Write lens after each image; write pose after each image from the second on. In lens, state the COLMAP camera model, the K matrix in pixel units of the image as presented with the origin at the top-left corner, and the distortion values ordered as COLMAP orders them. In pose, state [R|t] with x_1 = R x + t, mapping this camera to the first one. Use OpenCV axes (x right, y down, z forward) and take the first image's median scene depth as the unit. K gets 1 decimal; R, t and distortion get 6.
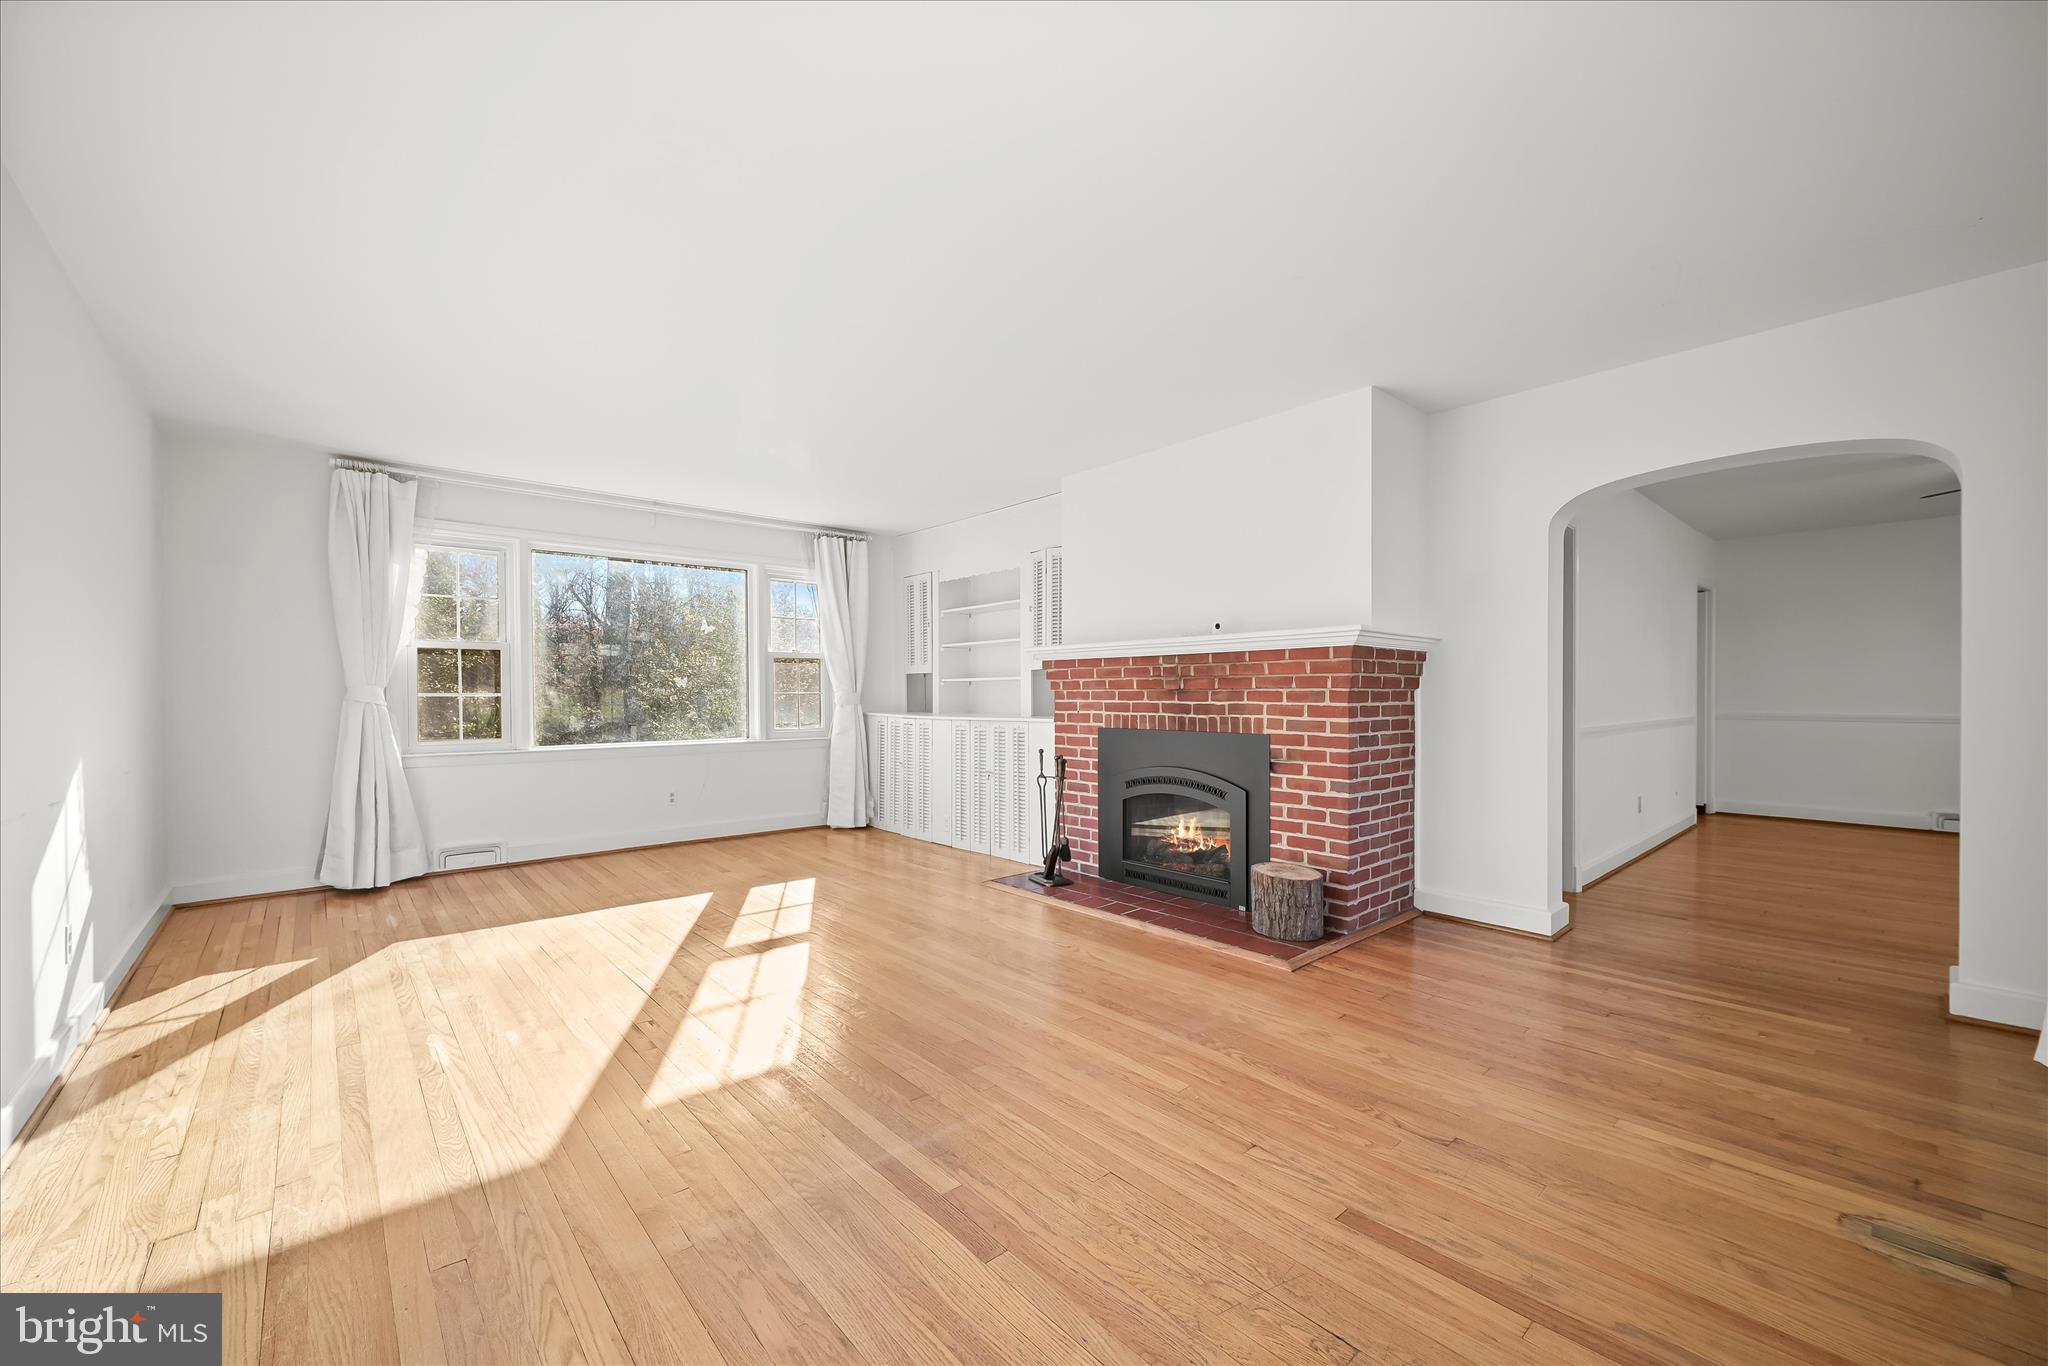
lens RADIAL K [[808.8, 0, 1033.1], [0, 808.8, 701.6], [0, 0, 1]] dist [-0.001158, -0.000091]
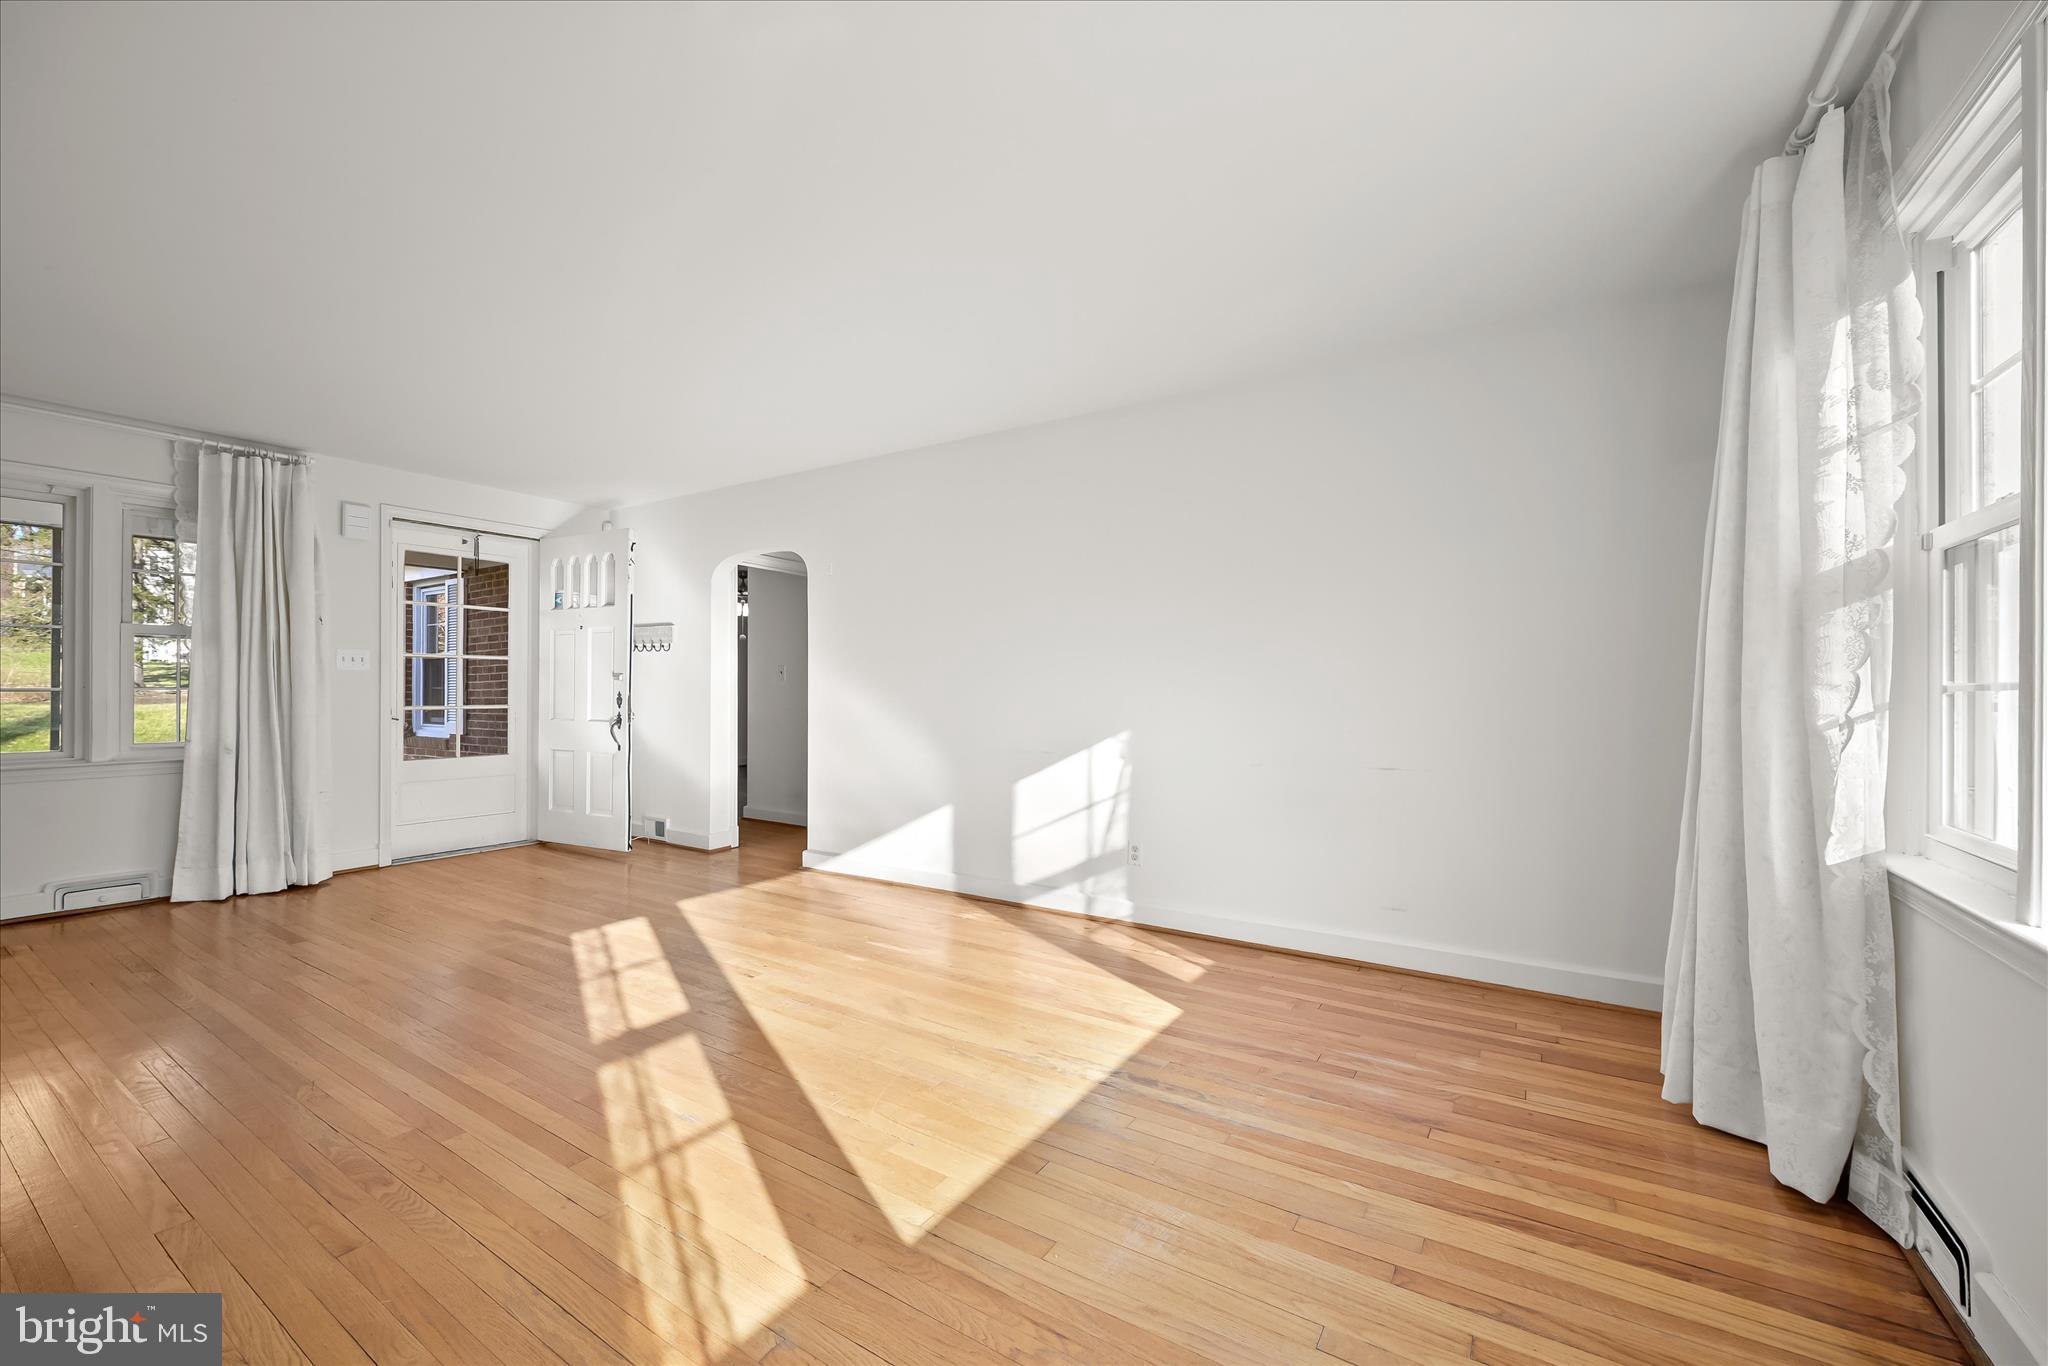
lens RADIAL K [[821.0, 0, 1018.4], [0, 821.0, 682.2], [0, 0, 1]] dist [-0.001904, -0.000268]
pose [[-0.966320, 0.000941, -0.257343, -0.365743], [0.000458, 0.999998, 0.001937, -0.013367], [0.257344, 0.001753, -0.966318, 1.494281]]
